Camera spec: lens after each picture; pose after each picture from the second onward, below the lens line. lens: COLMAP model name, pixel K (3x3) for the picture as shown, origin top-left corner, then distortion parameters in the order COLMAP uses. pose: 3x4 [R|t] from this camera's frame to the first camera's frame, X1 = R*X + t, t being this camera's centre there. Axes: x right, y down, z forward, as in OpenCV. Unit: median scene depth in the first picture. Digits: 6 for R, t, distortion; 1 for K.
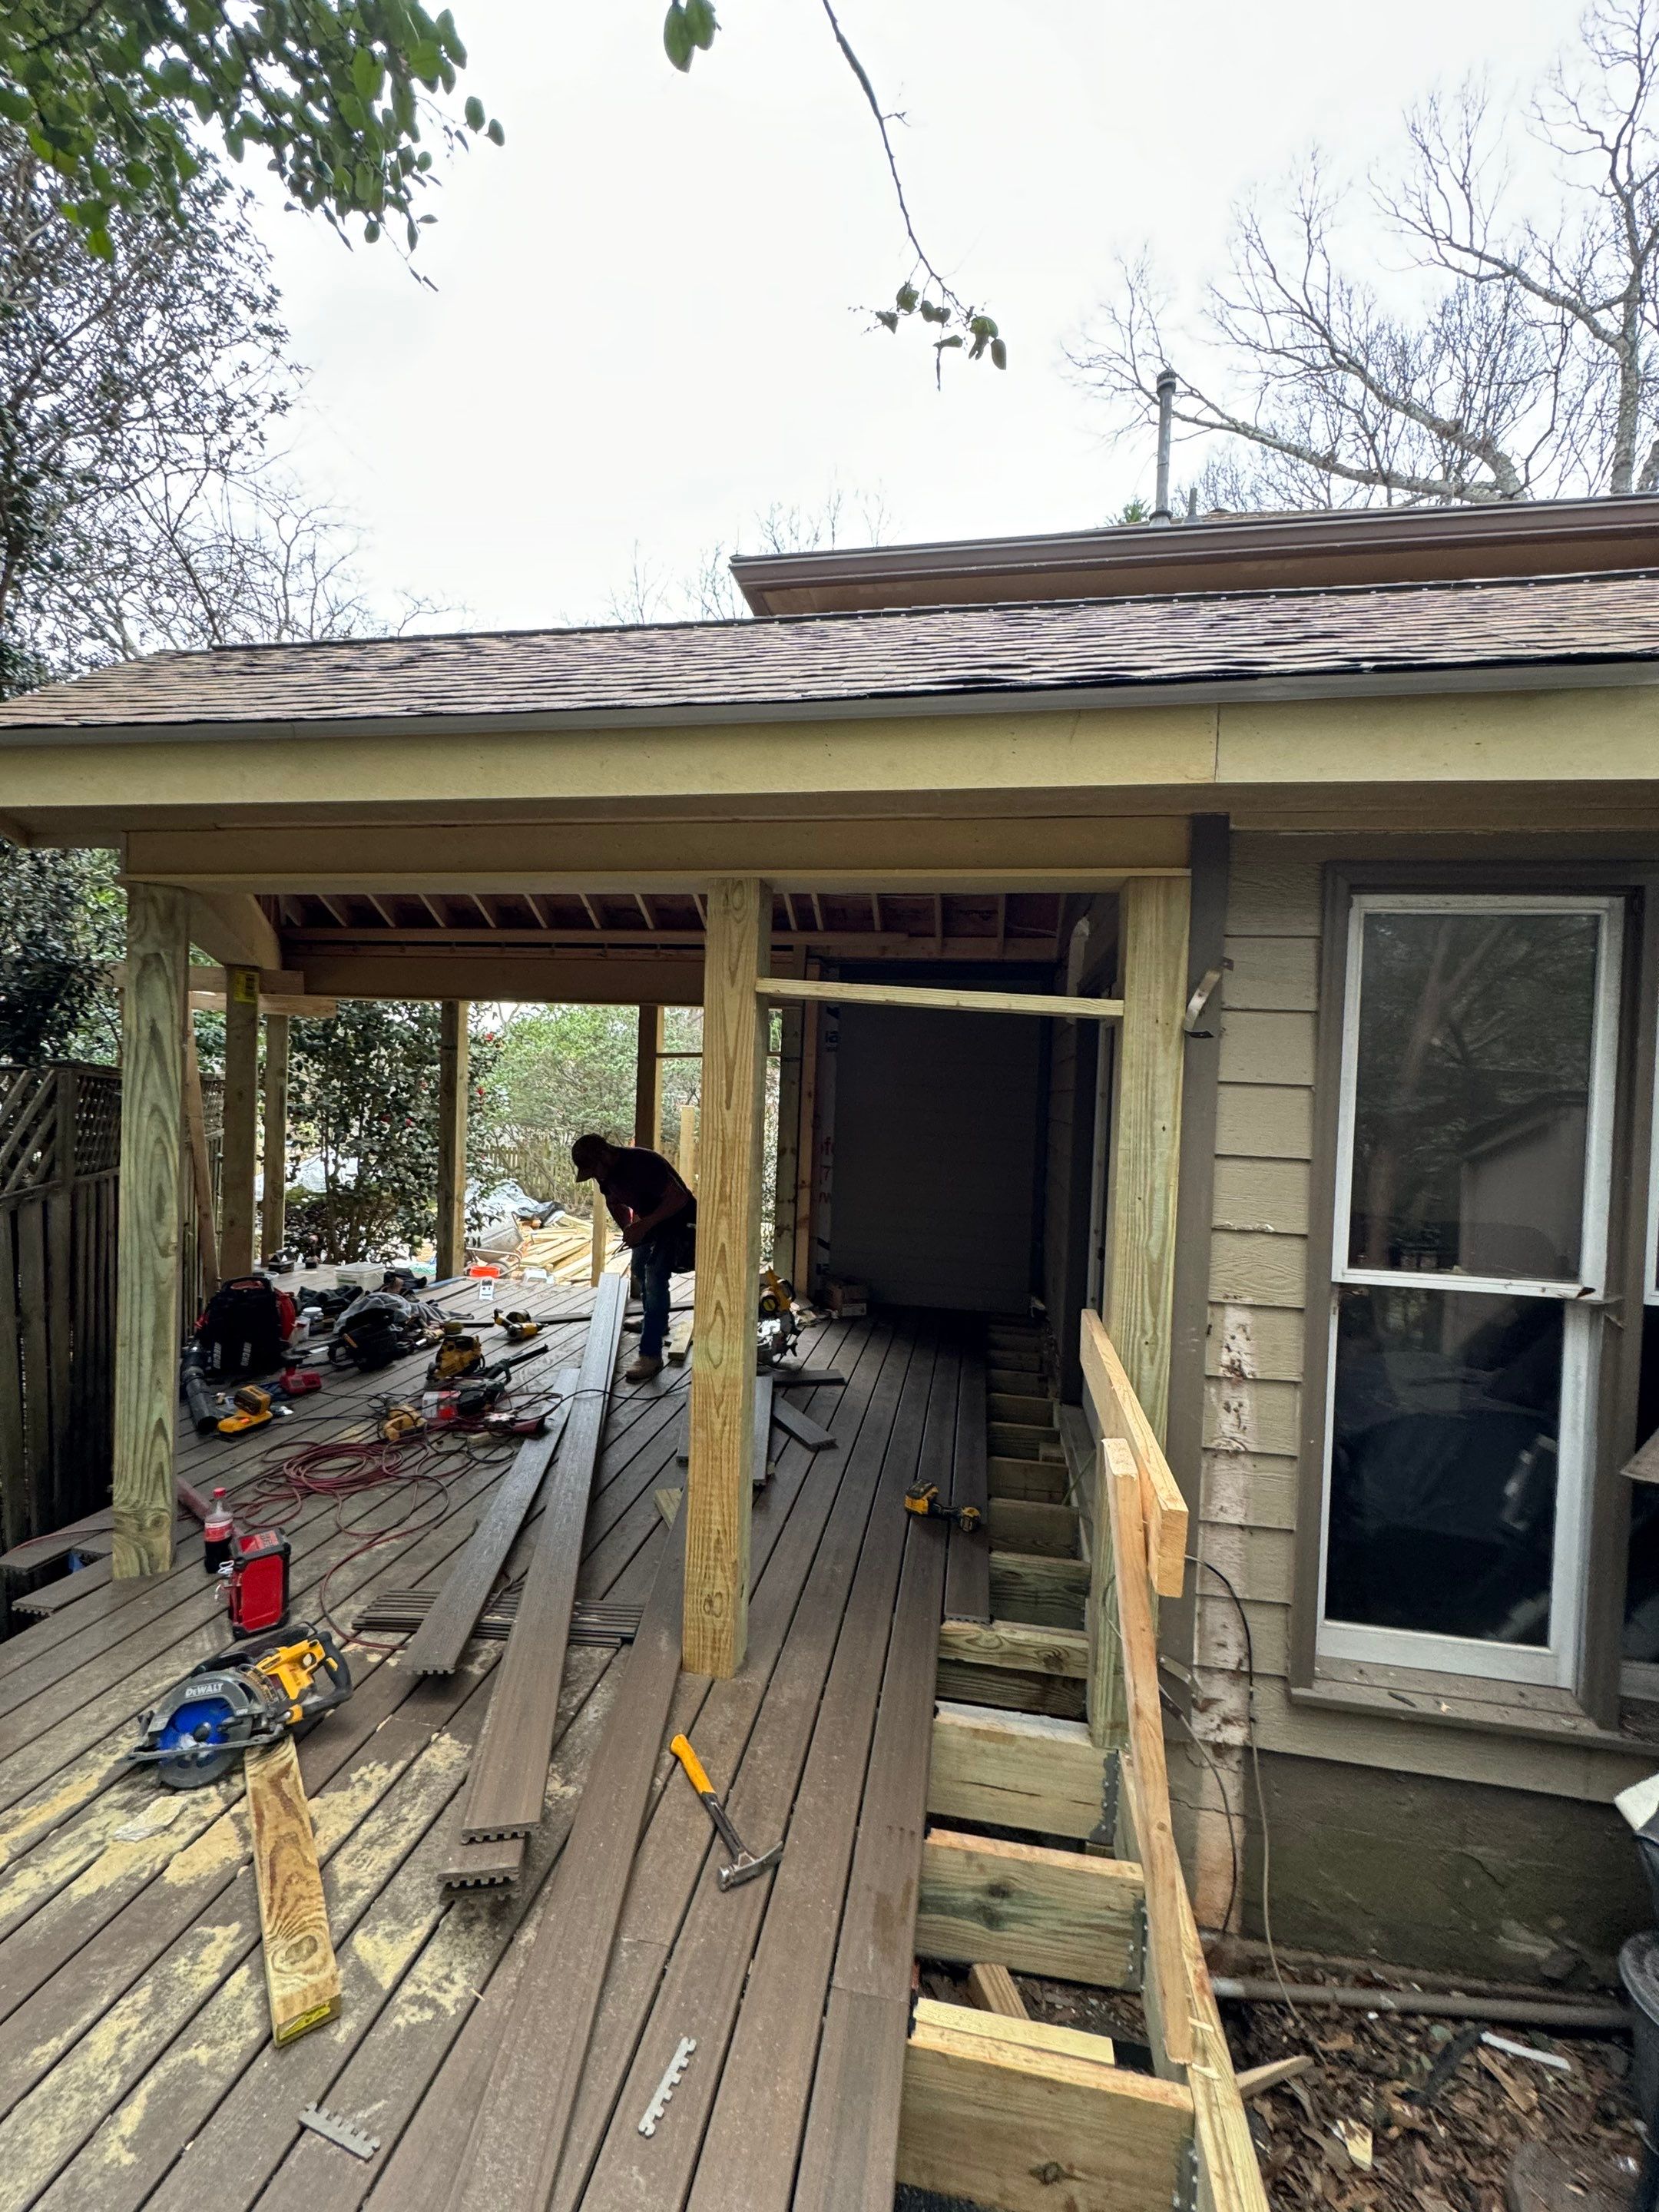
lens RADIAL K [[875.4, 0, 834.5], [0, 875.4, 1097.6], [0, 0, 1]] dist [-0.002503, 0.000339]
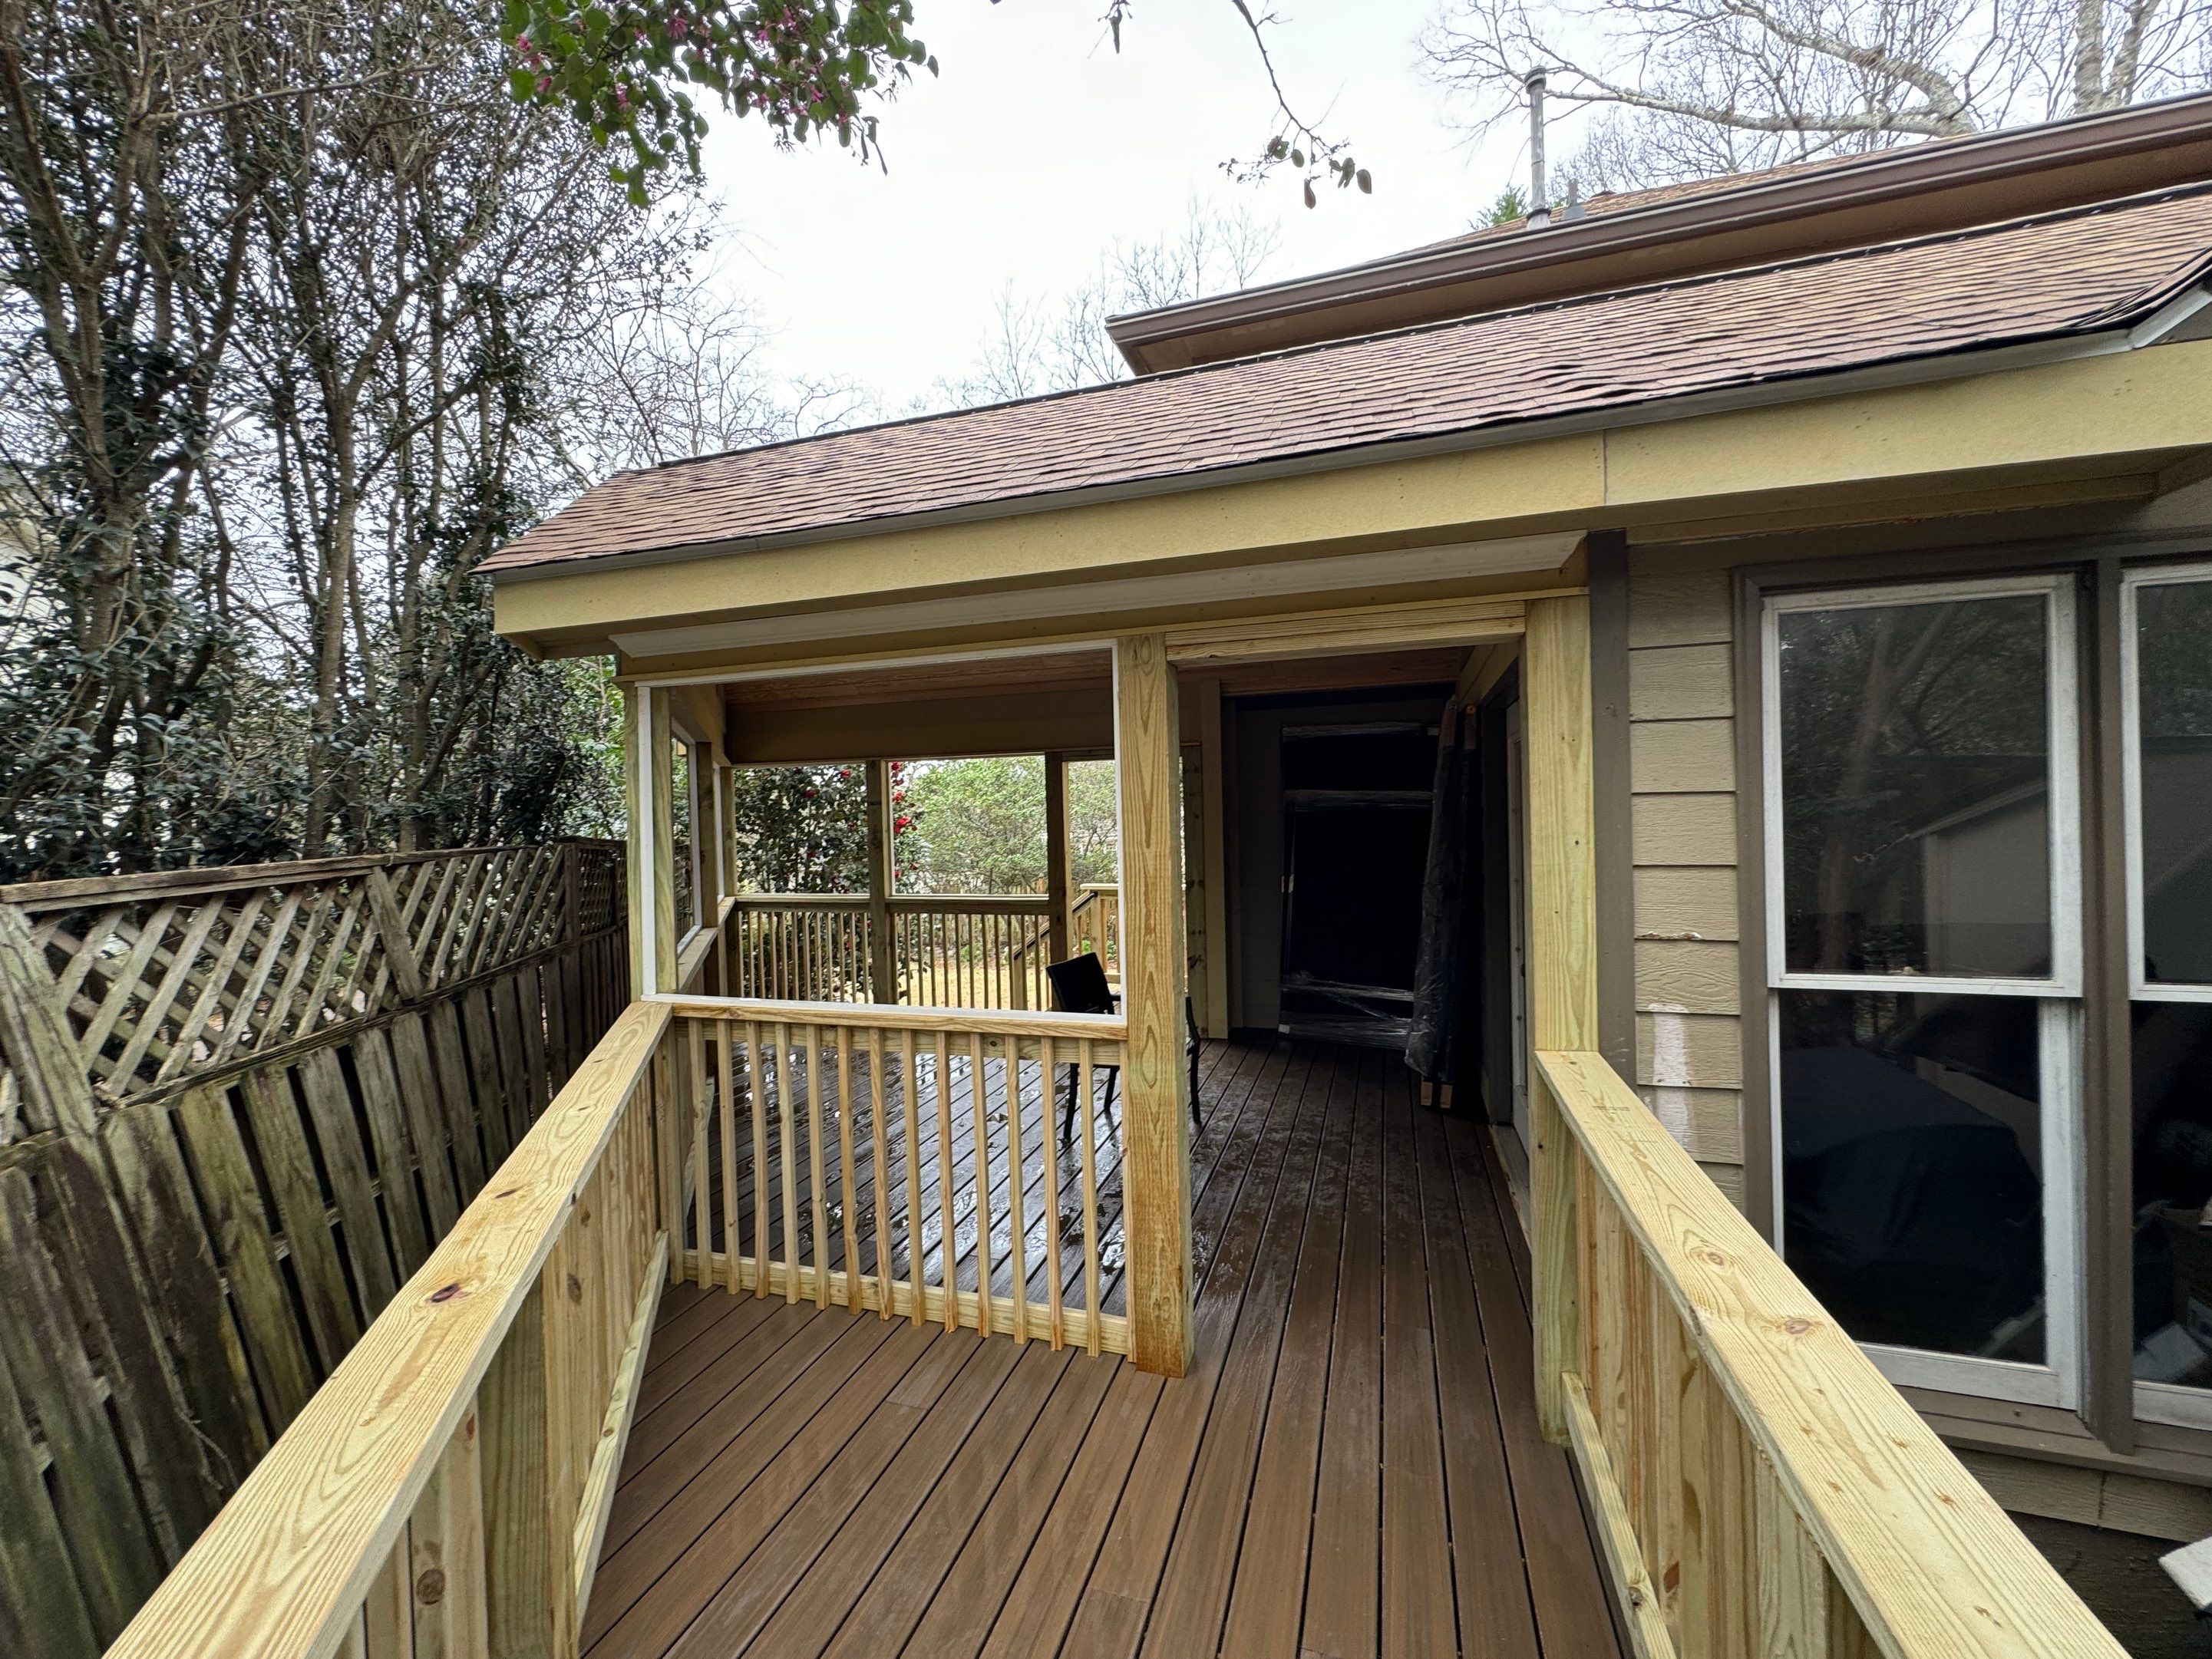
lens RADIAL K [[875.3, 0, 1107.8], [0, 875.3, 826.2], [0, 0, 1]] dist [-0.002503, 0.000339]
pose [[0.988623, -0.059350, -0.138213, -0.012695], [0.058503, 0.998235, -0.010184, -0.003033], [0.138573, 0.001982, 0.990350, -0.046755]]
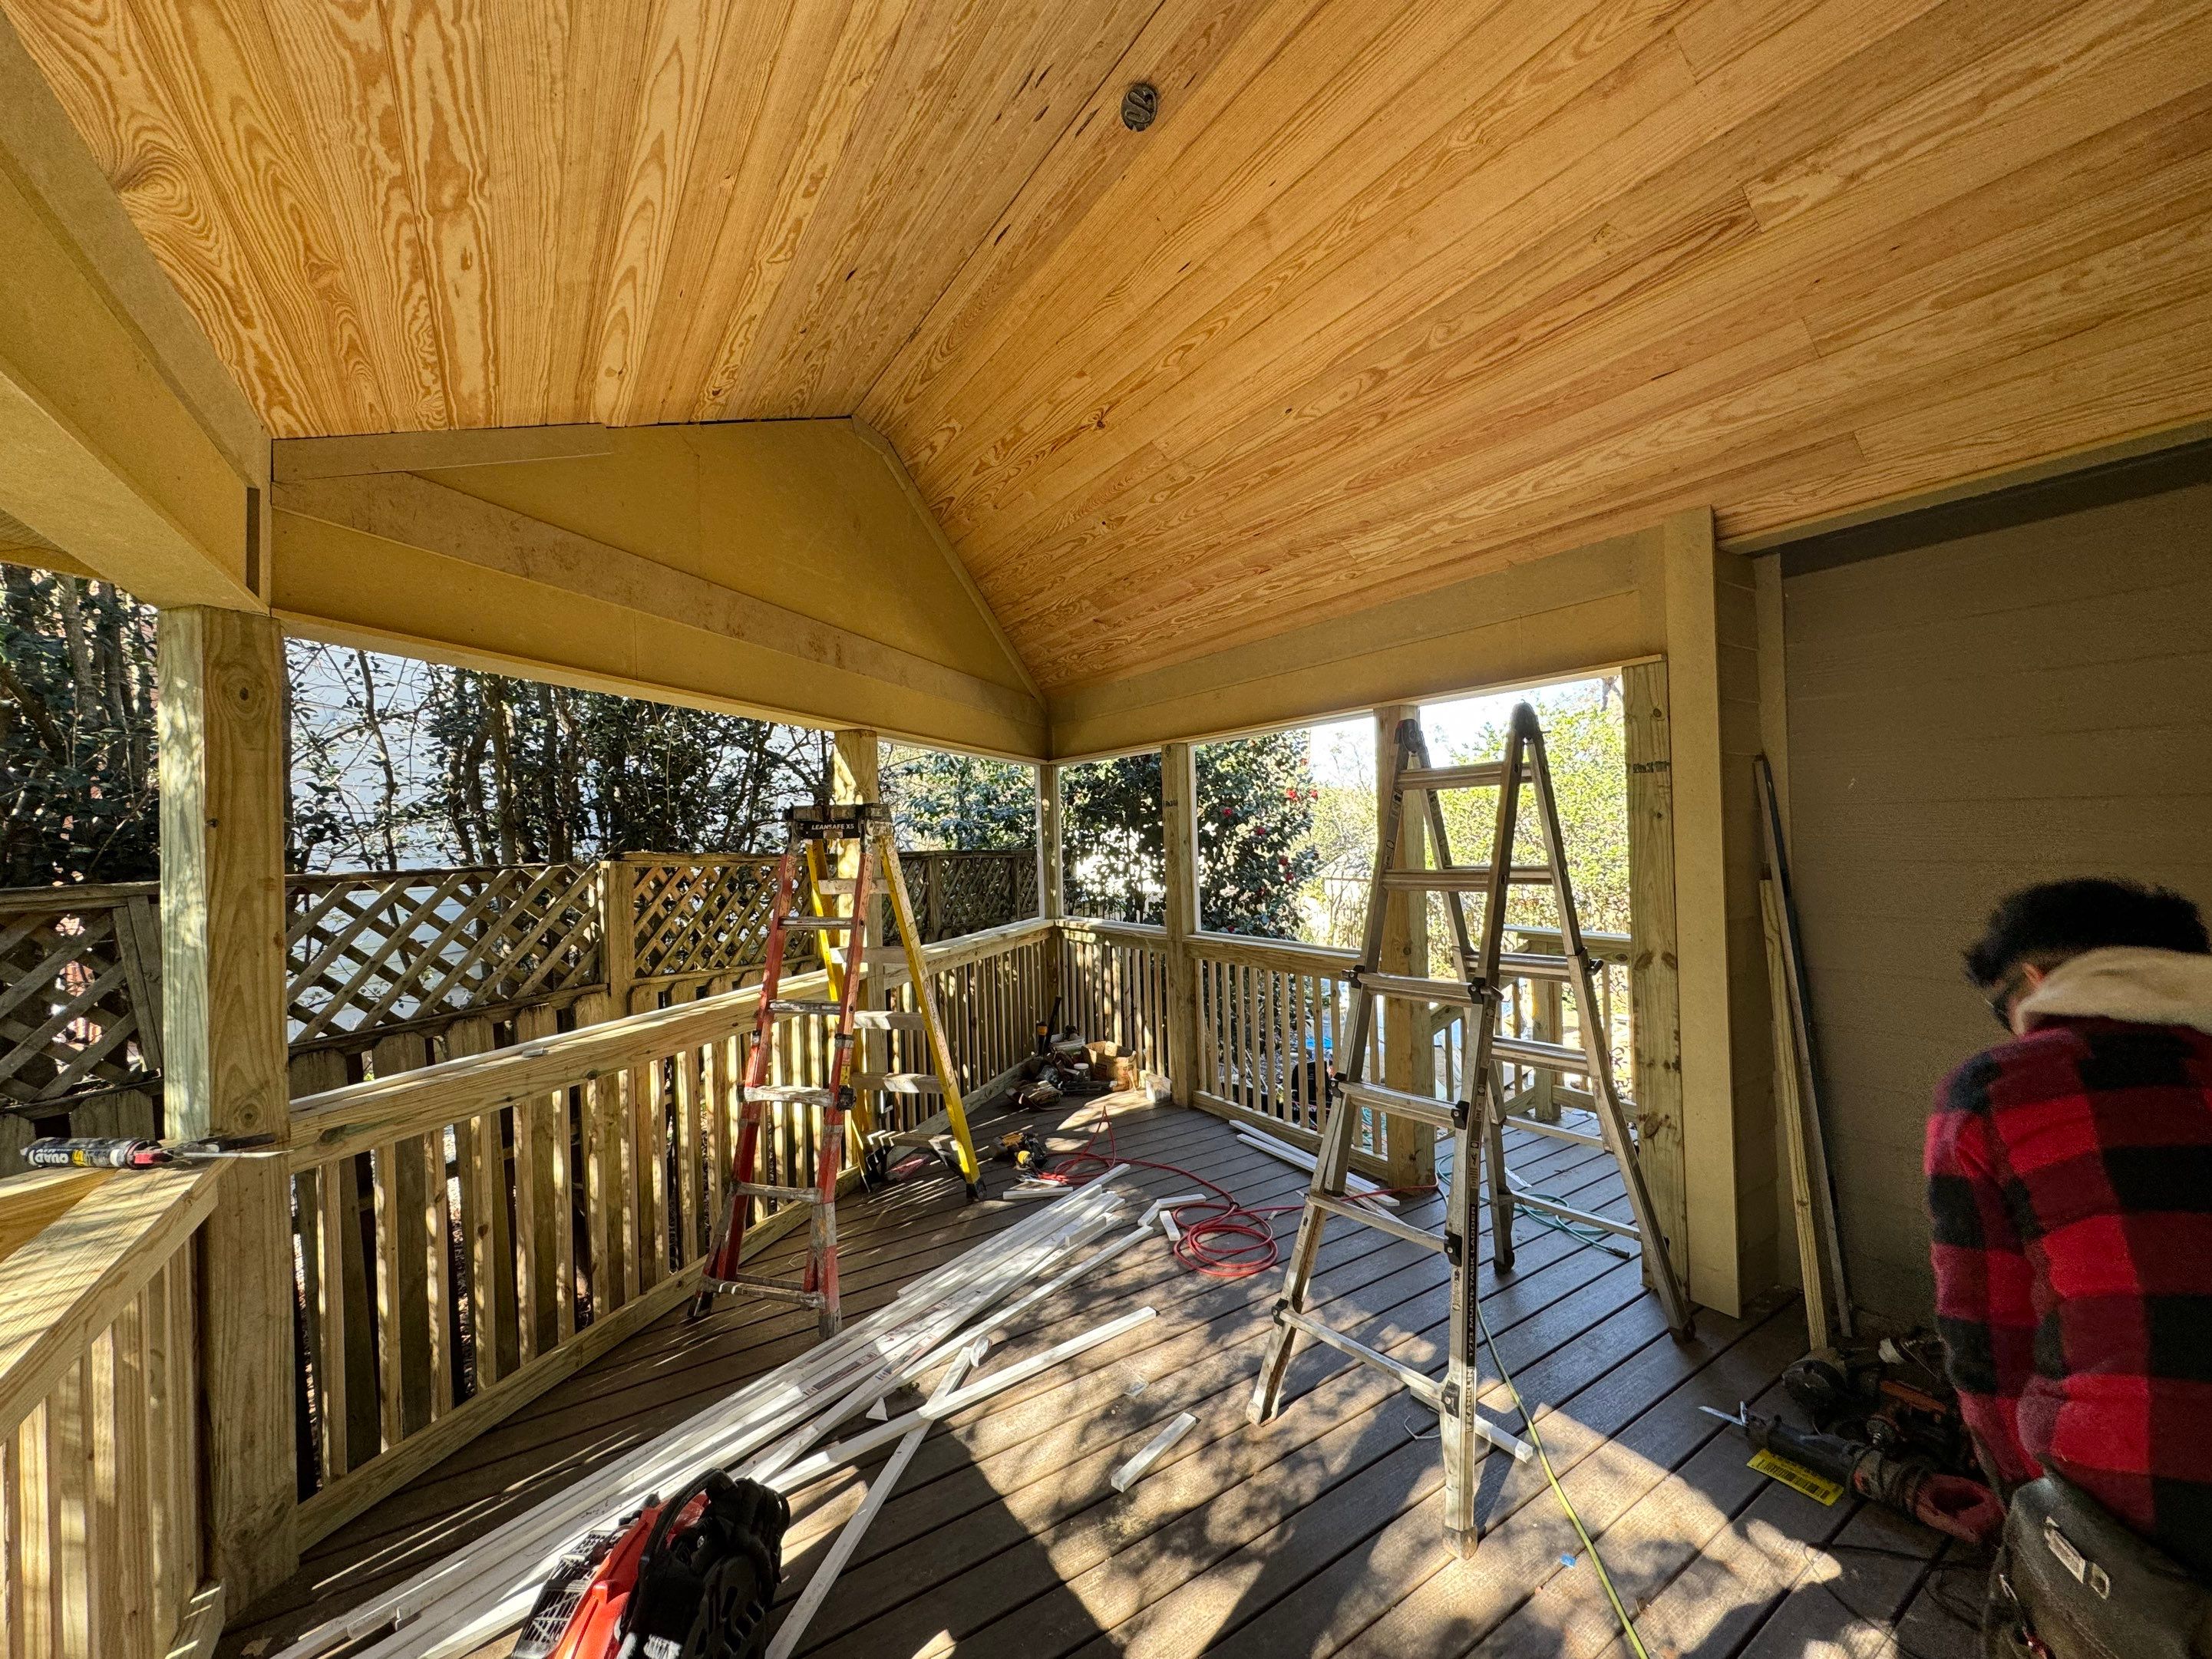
lens RADIAL K [[875.3, 0, 1103.8], [0, 875.3, 831.3], [0, 0, 1]] dist [-0.002503, 0.000339]
pose [[0.679221, -0.062663, -0.731254, 0.150259], [0.045137, 0.998029, -0.043598, -0.002443], [0.732545, -0.003394, 0.680711, 0.709790]]
